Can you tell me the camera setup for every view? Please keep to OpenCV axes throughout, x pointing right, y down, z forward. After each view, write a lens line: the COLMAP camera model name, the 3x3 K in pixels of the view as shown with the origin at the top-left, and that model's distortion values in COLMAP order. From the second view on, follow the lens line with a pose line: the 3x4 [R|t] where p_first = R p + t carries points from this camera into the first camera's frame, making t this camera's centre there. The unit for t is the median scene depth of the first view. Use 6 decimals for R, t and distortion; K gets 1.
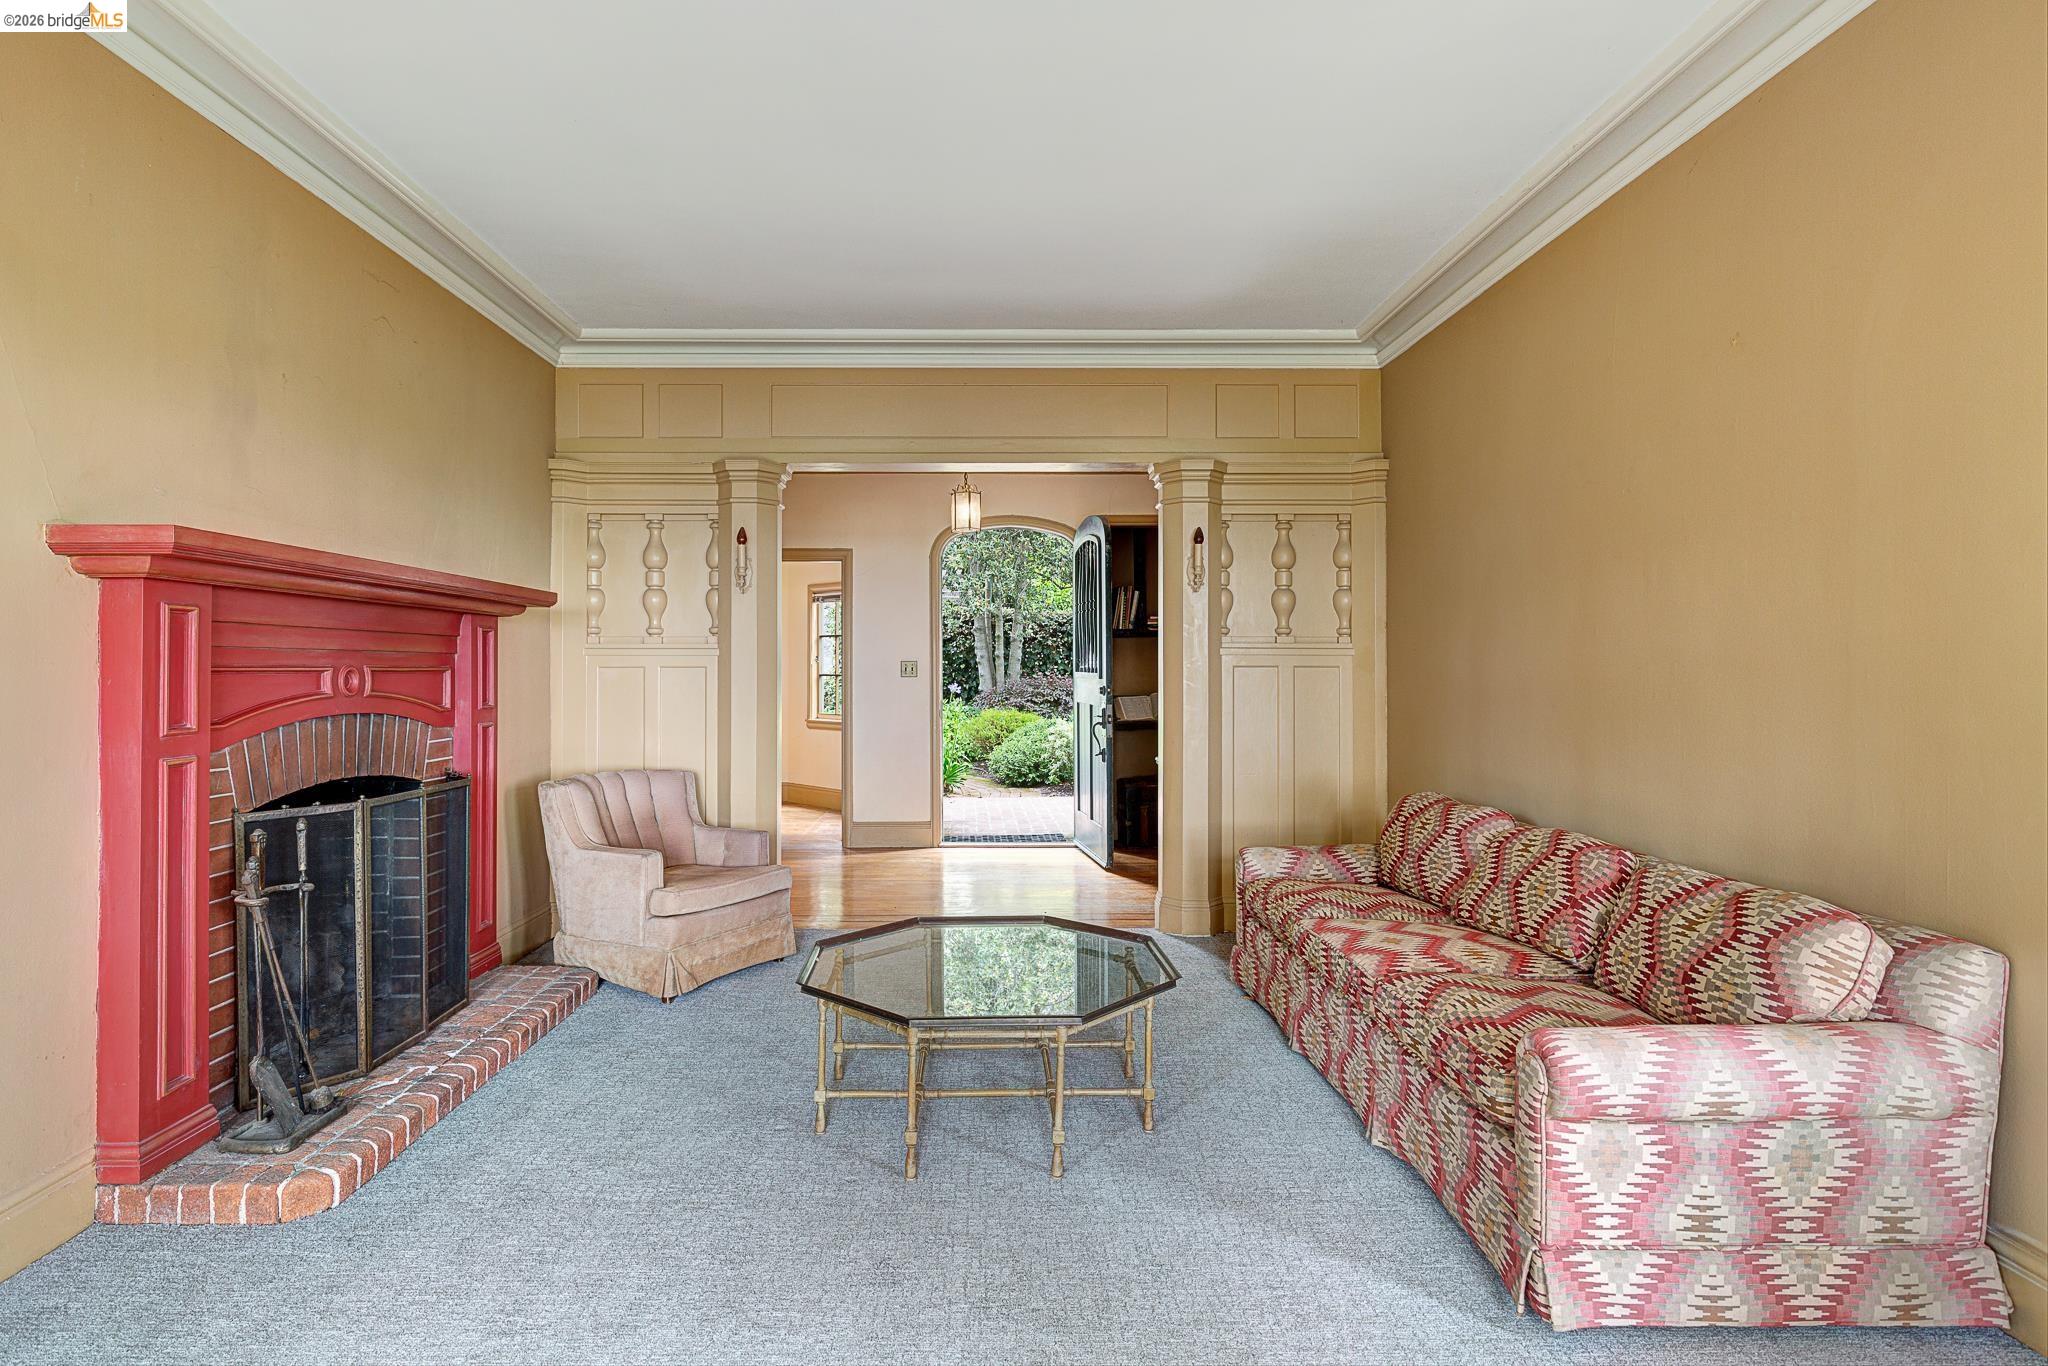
lens RADIAL K [[1064.0, 0, 1005.1], [0, 1064.0, 653.4], [0, 0, 1]] dist [0.005287, -0.001944]
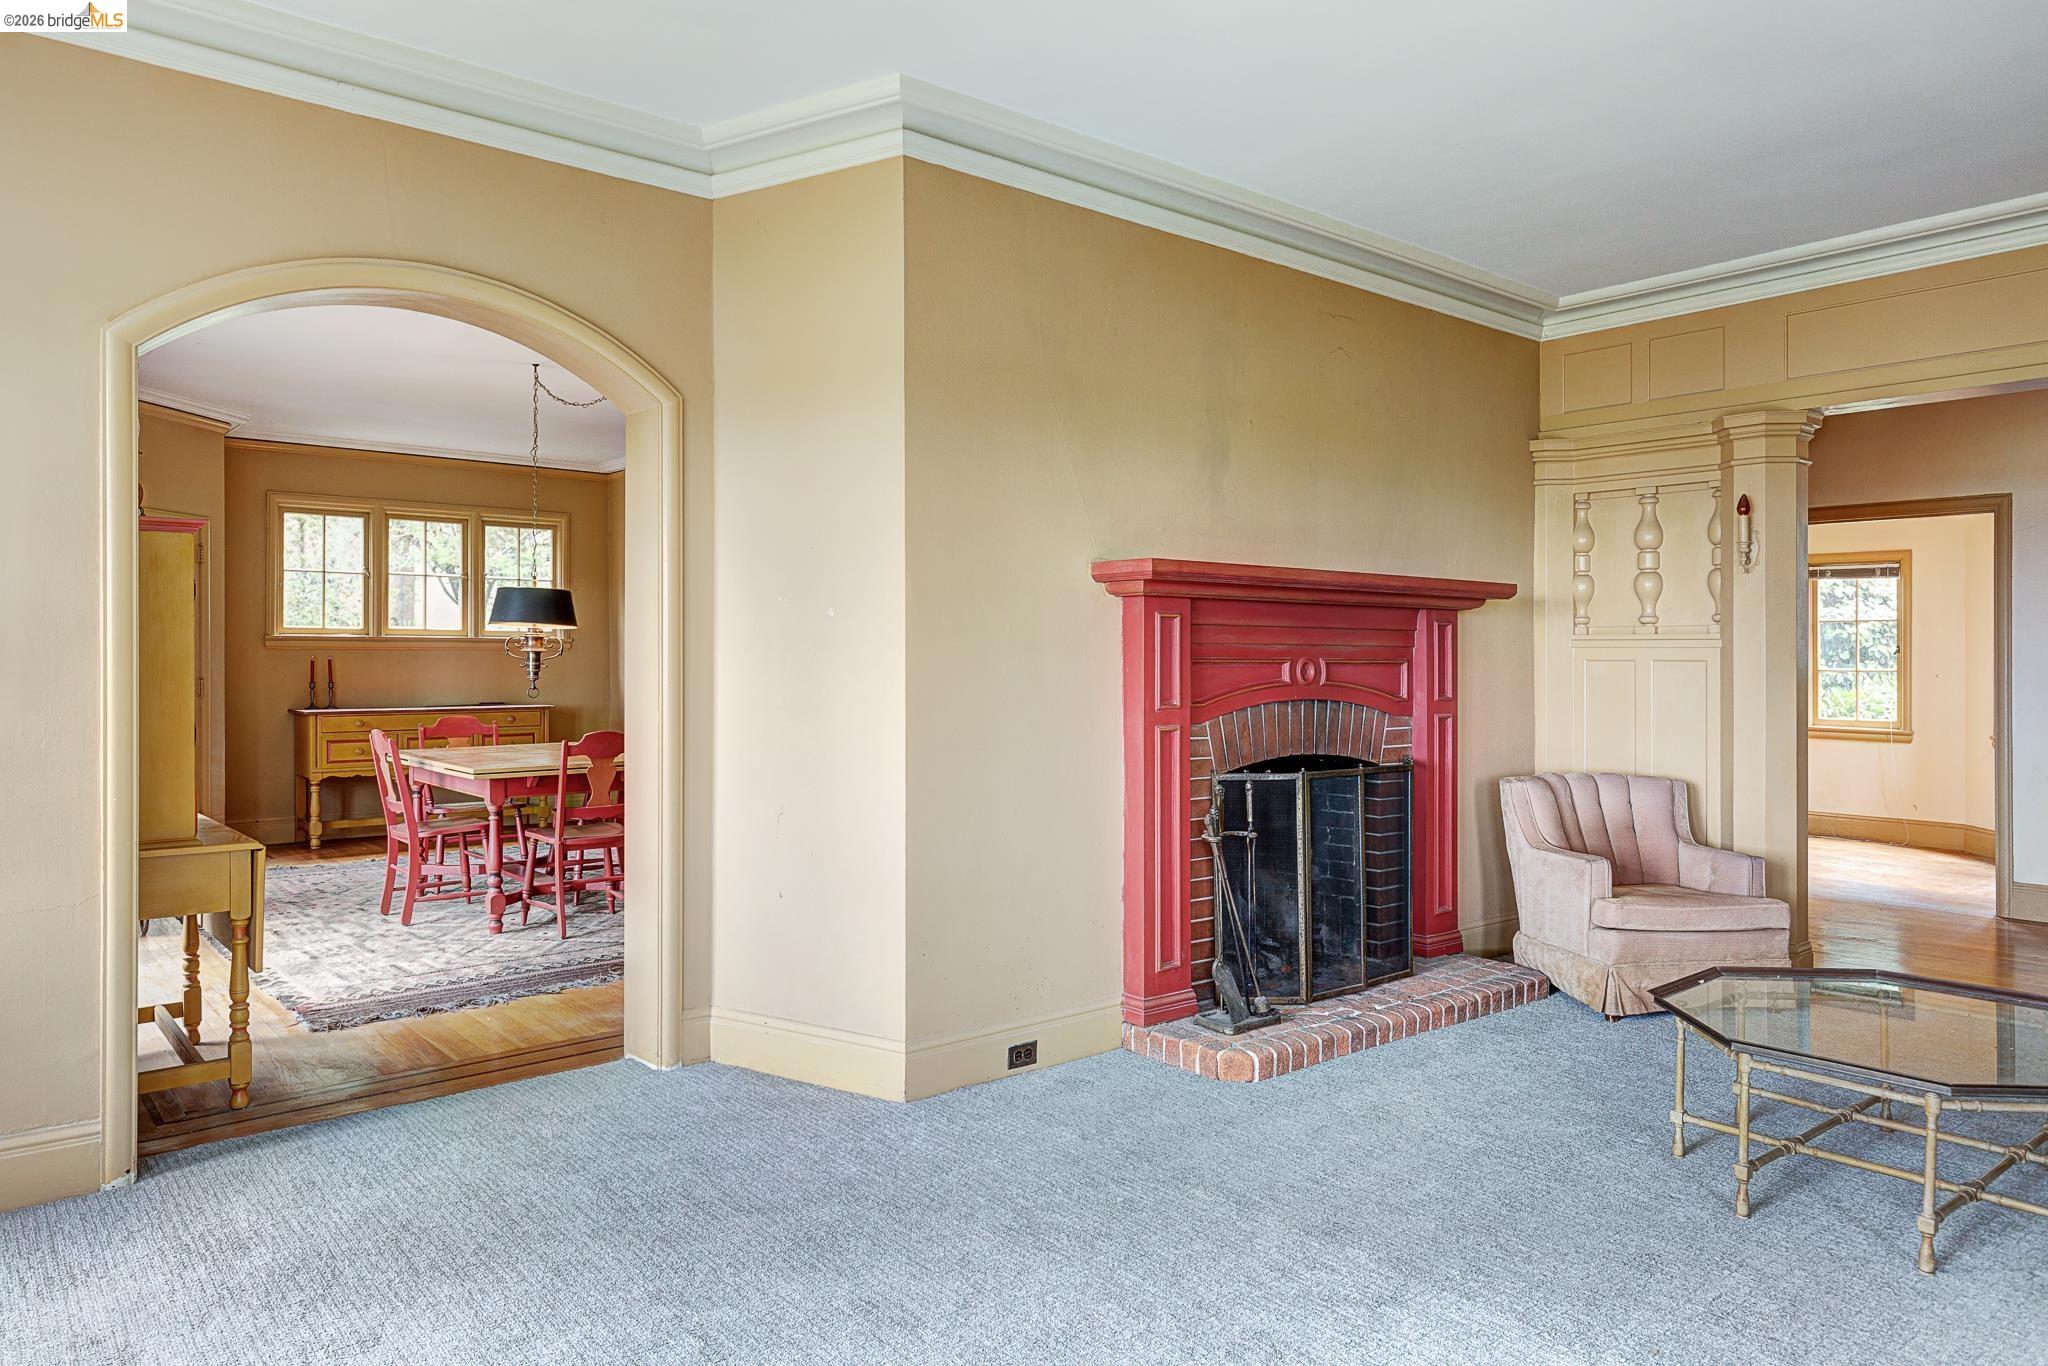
lens RADIAL K [[1365.7, 0, 1025.4], [0, 1365.7, 662.9], [0, 0, 1]] dist [-0.000107, 0.002746]
pose [[0.629173, 0.005806, -0.777243, 0.317068], [0.006280, 0.999901, 0.012553, -0.003876], [0.777240, -0.012779, 0.629075, -0.160433]]
